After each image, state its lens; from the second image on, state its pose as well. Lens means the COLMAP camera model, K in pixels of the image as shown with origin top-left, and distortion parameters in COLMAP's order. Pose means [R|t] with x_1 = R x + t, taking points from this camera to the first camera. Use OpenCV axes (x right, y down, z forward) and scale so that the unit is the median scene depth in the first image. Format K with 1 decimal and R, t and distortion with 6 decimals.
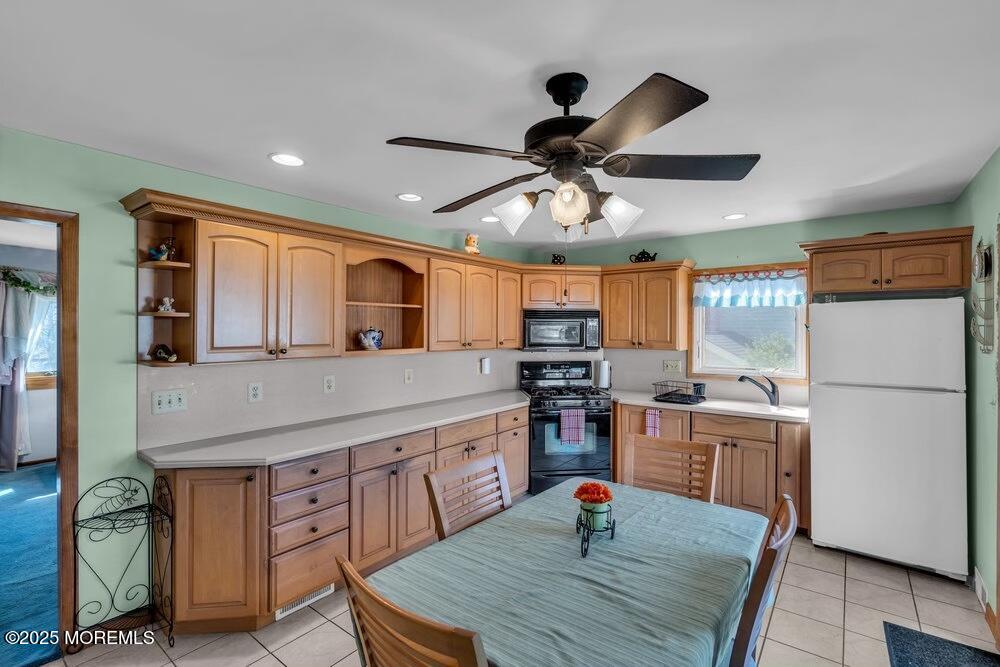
lens RADIAL K [[463.1, 0, 502.5], [0, 463.1, 331.0], [0, 0, 1]] dist [0.027162, 0.000312]
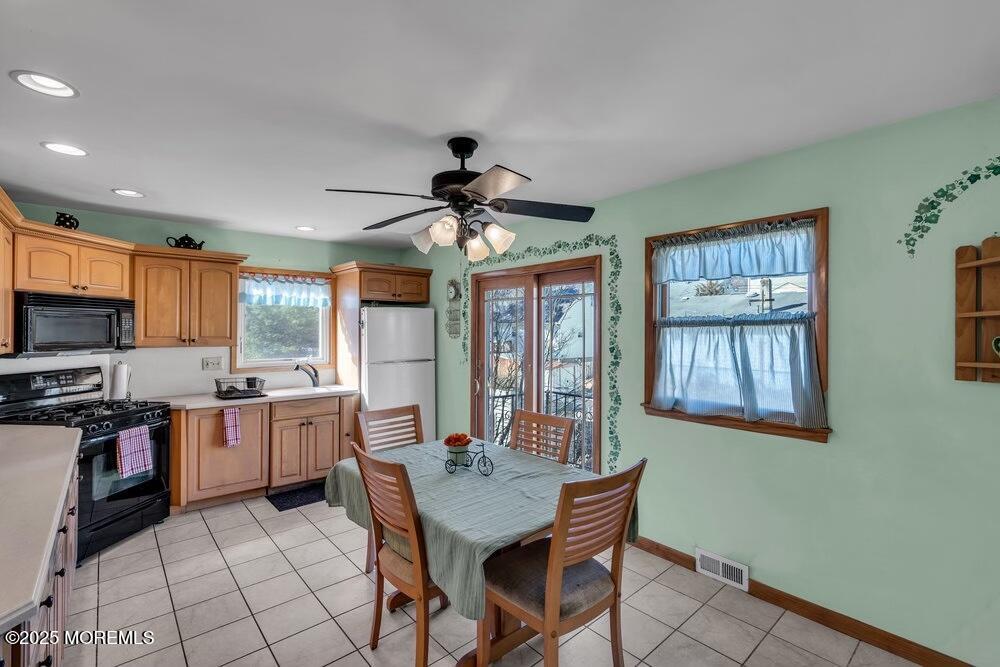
lens RADIAL K [[463.1, 0, 502.5], [0, 463.1, 331.0], [0, 0, 1]] dist [0.027162, 0.000312]
pose [[0.213104, -0.005475, 0.977014, -0.497610], [-0.000746, 0.999983, 0.005767, 0.003827], [-0.977029, -0.001958, 0.213096, 0.247671]]
